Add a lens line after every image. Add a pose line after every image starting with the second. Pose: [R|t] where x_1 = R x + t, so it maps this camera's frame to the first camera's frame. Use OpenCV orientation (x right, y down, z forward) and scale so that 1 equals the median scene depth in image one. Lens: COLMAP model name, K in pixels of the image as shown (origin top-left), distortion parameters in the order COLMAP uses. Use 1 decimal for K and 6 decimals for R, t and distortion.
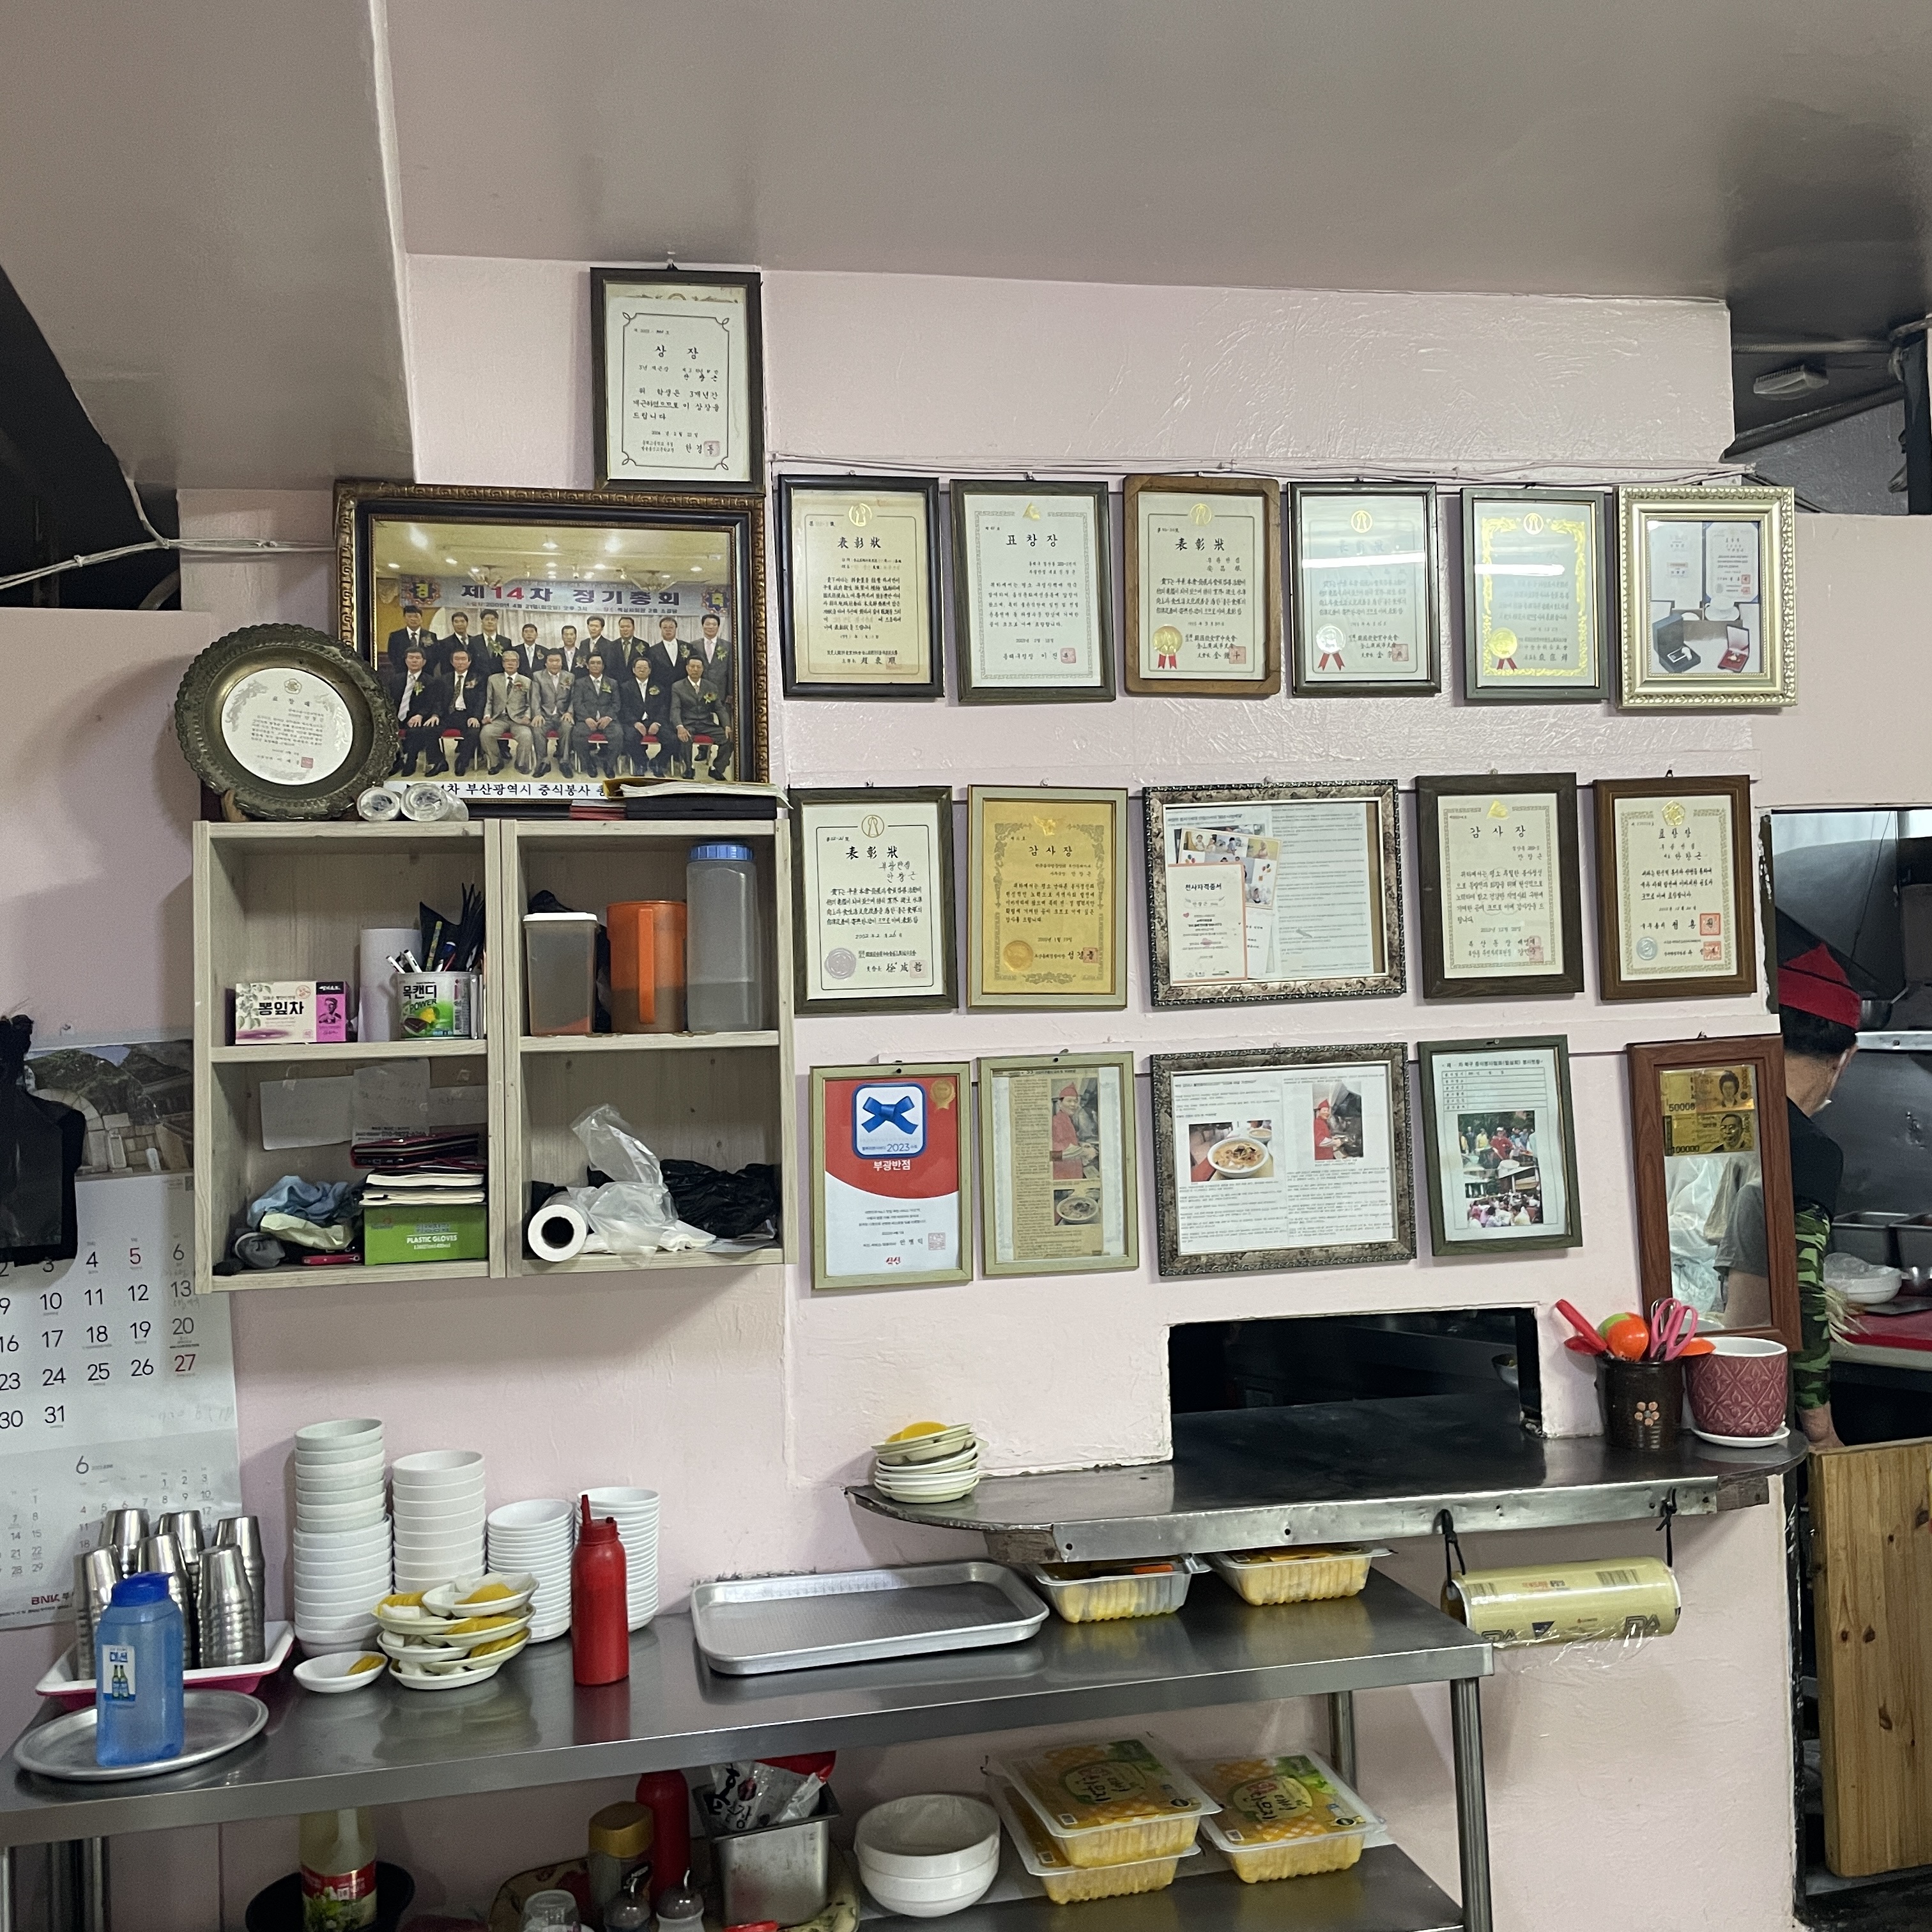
lens RADIAL K [[2000.1, 0, 966.0], [0, 2000.1, 966.0], [0, 0, 1]] dist [0.076854, -0.045821]
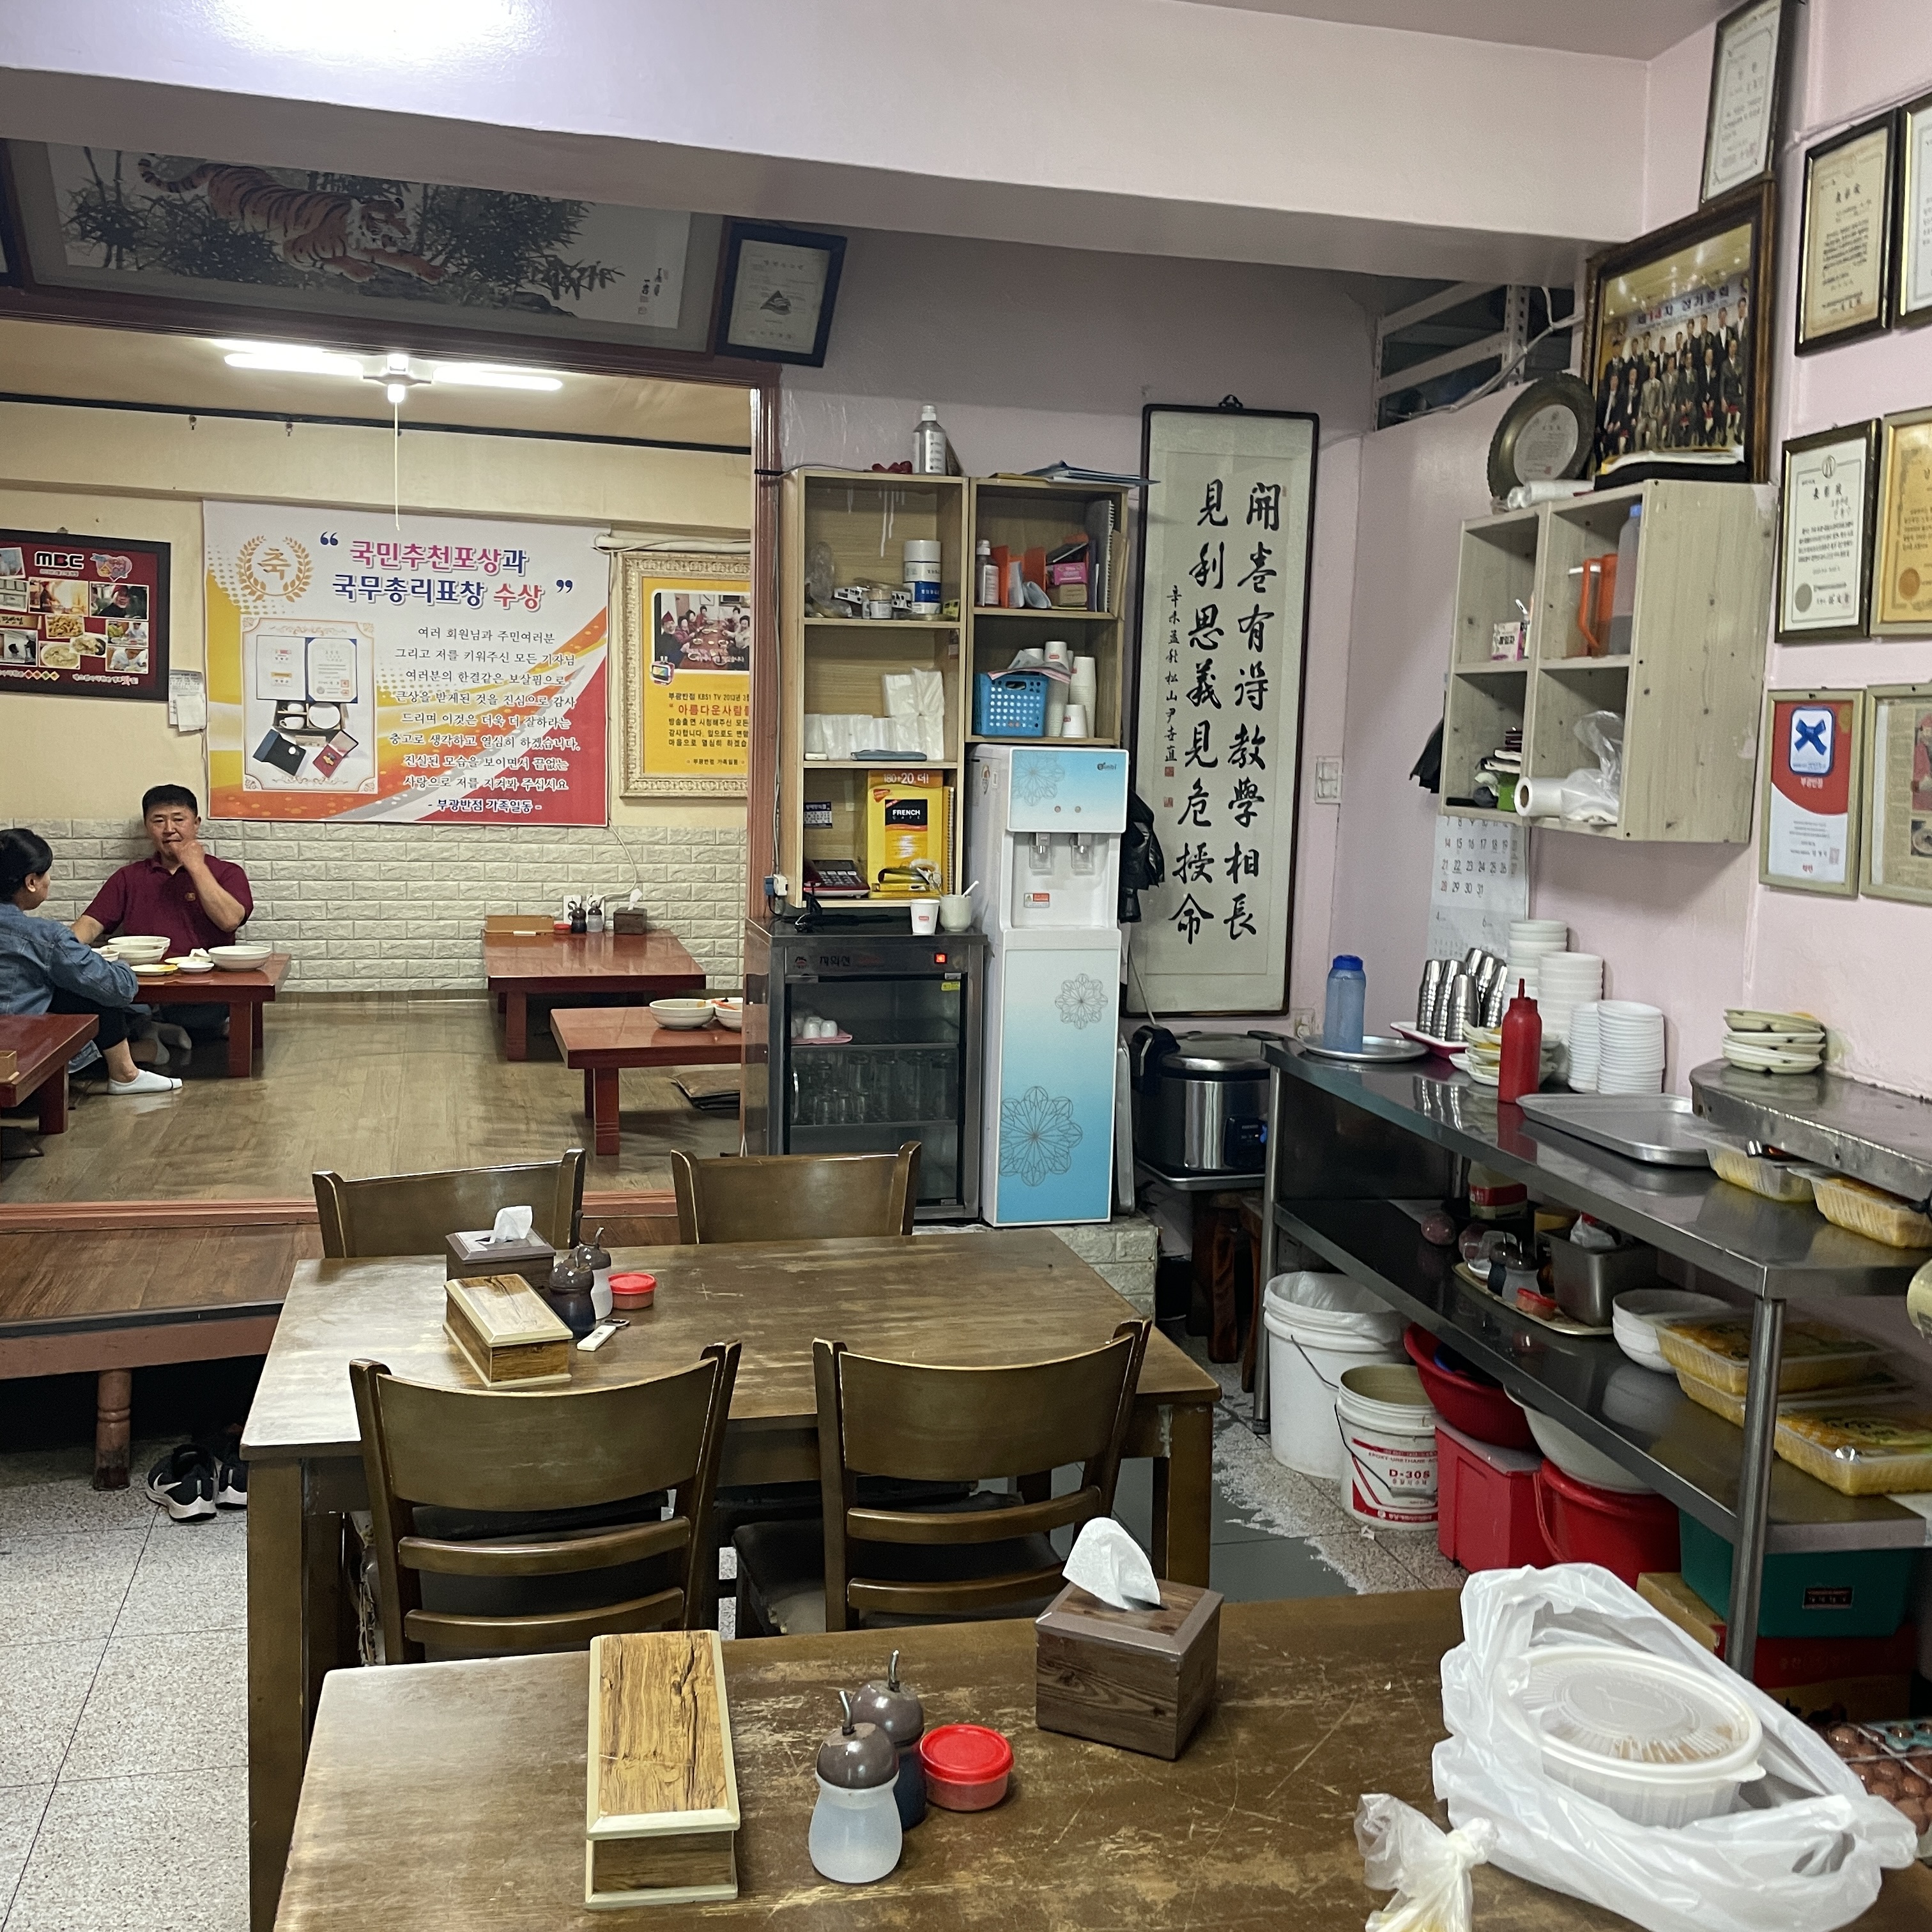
lens RADIAL K [[2000.1, 0, 966.0], [0, 2000.1, 966.0], [0, 0, 1]] dist [0.076854, -0.045821]
pose [[-0.015251, 0.149007, -0.988719, 1.112888], [-0.004418, 0.988814, 0.149089, 0.036124], [0.999874, 0.006642, -0.014422, 0.563642]]
